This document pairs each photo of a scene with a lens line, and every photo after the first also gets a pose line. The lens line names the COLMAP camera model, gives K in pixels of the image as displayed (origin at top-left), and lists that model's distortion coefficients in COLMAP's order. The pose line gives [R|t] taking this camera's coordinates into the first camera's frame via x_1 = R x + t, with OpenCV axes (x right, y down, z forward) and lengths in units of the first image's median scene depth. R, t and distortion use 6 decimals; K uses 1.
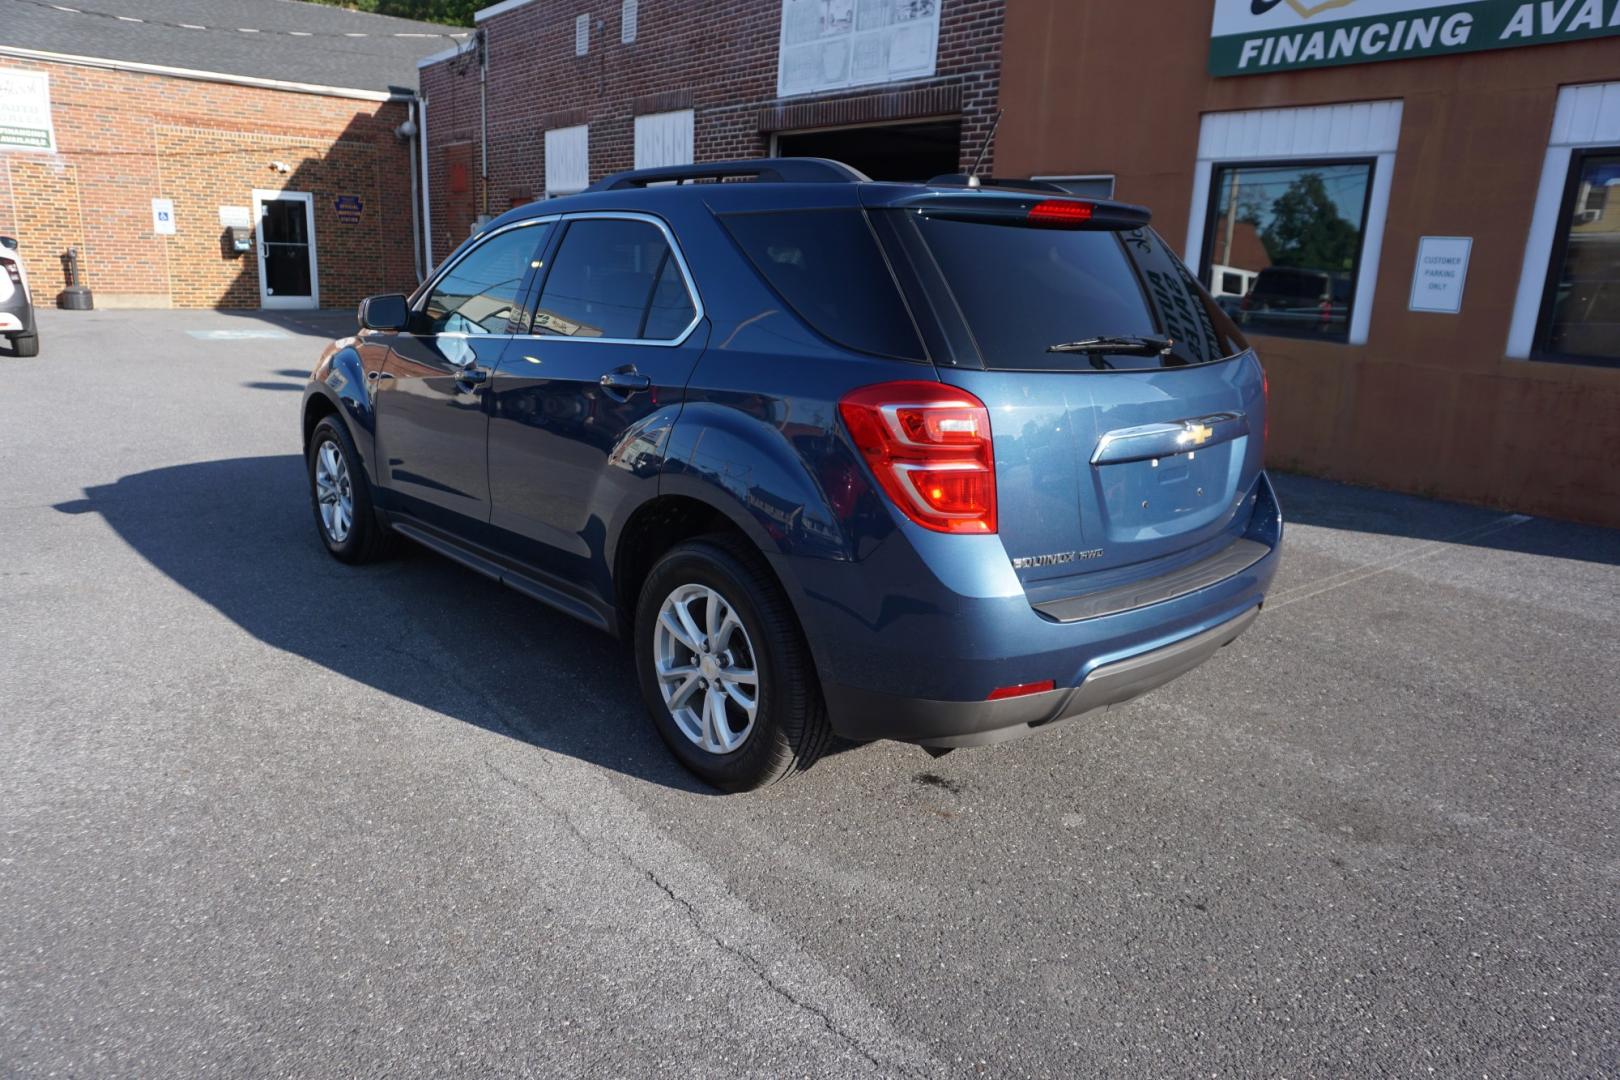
lens RADIAL K [[1095.4, 0, 810.0], [0, 1095.4, 537.4], [0, 0, 1]] dist [-0.039982, 0.023983]
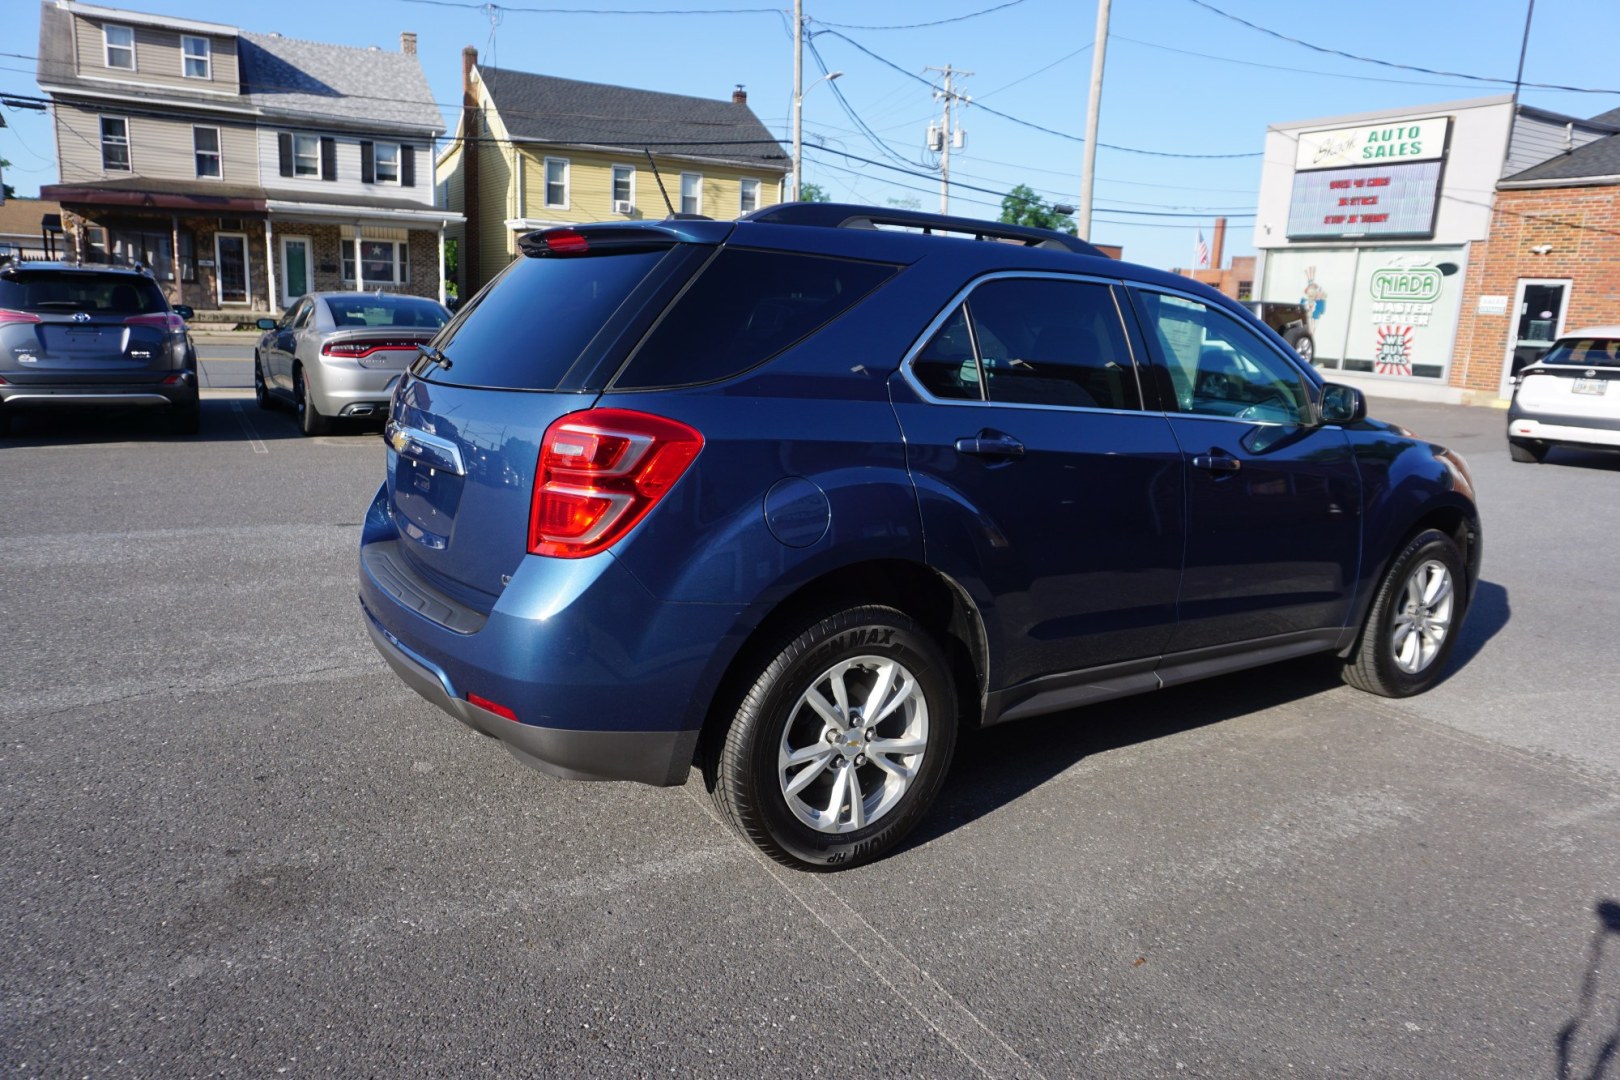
lens RADIAL K [[1105.7, 0, 805.4], [0, 1105.7, 545.7], [0, 0, 1]] dist [-0.049461, 0.036564]
pose [[-0.154030, 0.165352, -0.974132, 0.353345], [-0.292548, 0.934061, 0.204808, -0.086910], [0.943764, 0.316527, -0.095500, 0.395936]]
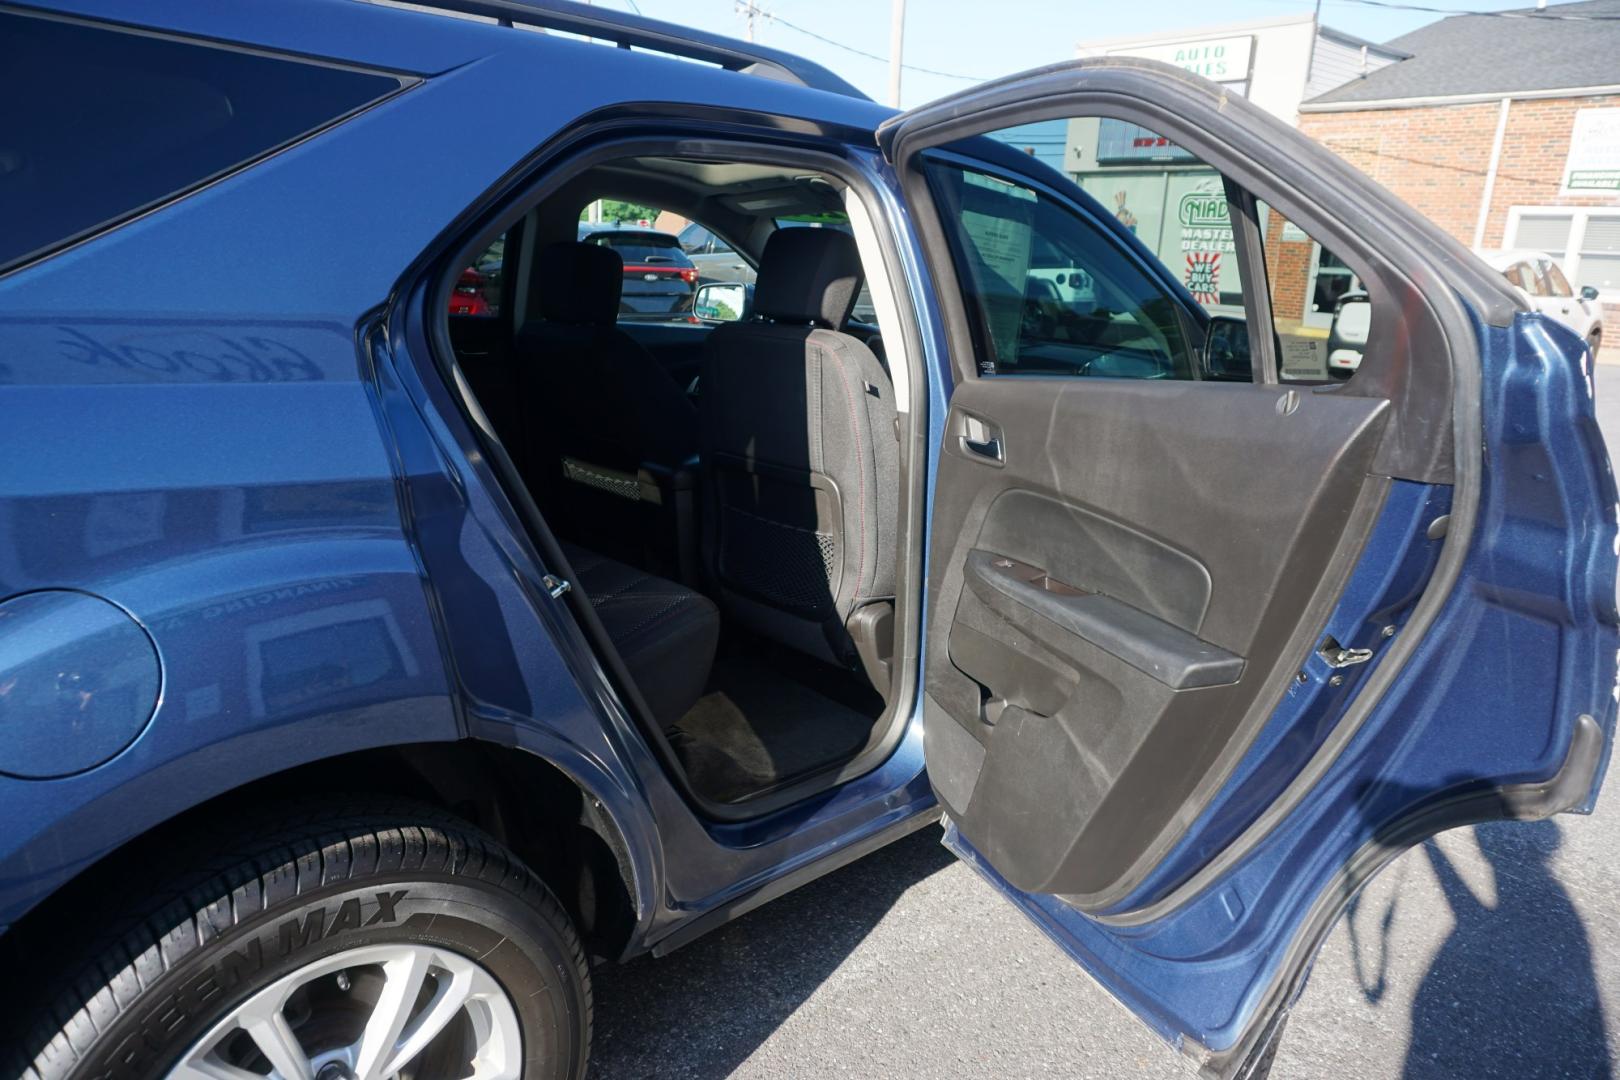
lens RADIAL K [[1095.4, 0, 810.2], [0, 1095.4, 550.1], [0, 0, 1]] dist [-0.039982, 0.023983]
pose [[0.008711, 0.229686, -0.973226, 0.216088], [-0.287184, 0.932836, 0.217583, -0.092123], [0.957836, 0.277600, 0.074088, 0.418075]]
